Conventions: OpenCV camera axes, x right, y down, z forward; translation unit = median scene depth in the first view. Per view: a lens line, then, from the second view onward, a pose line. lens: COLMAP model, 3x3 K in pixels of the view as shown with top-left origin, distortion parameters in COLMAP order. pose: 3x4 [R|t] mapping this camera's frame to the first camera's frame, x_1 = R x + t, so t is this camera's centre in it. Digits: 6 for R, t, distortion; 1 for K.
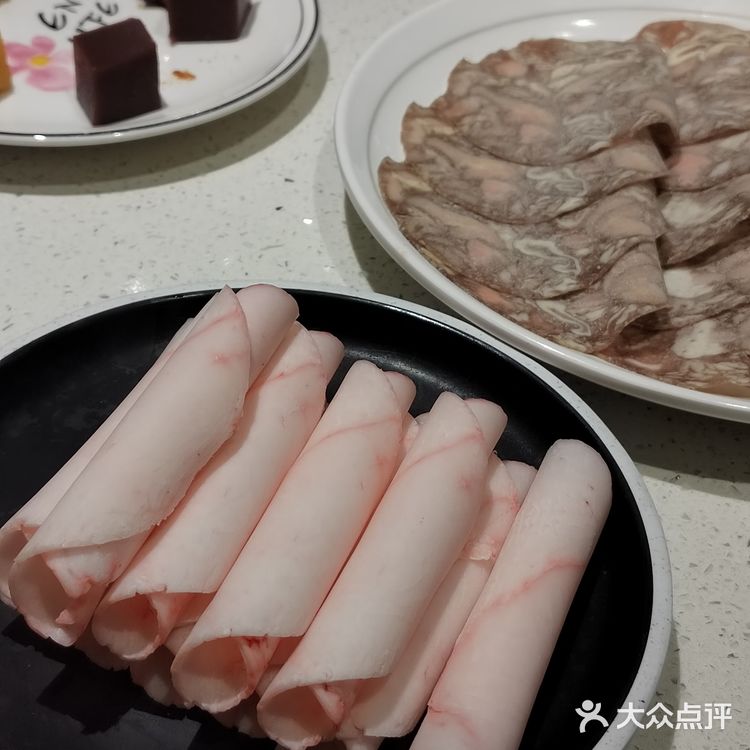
lens RADIAL K [[1372.8, 0, 375.0], [0, 1372.8, 375.0], [0, 0, 1]] dist [0.026749, -0.118520]
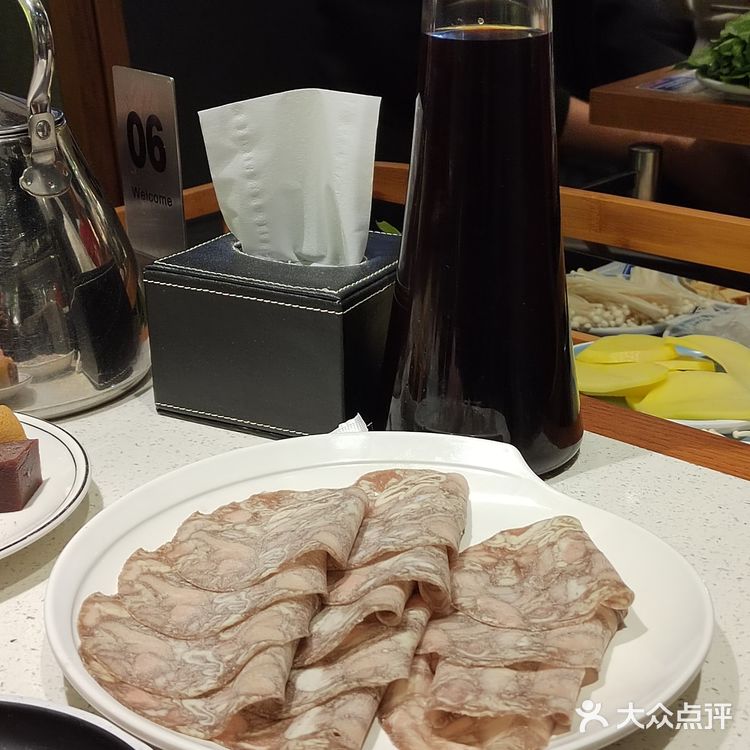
lens RADIAL K [[1372.8, 0, 375.0], [0, 1372.8, 375.0], [0, 0, 1]] dist [0.026749, -0.118520]
pose [[0.996015, -0.069616, -0.055745, 0.363245], [0.046746, 0.939824, -0.338446, 0.091240], [0.075952, 0.334492, 0.939333, -0.204007]]
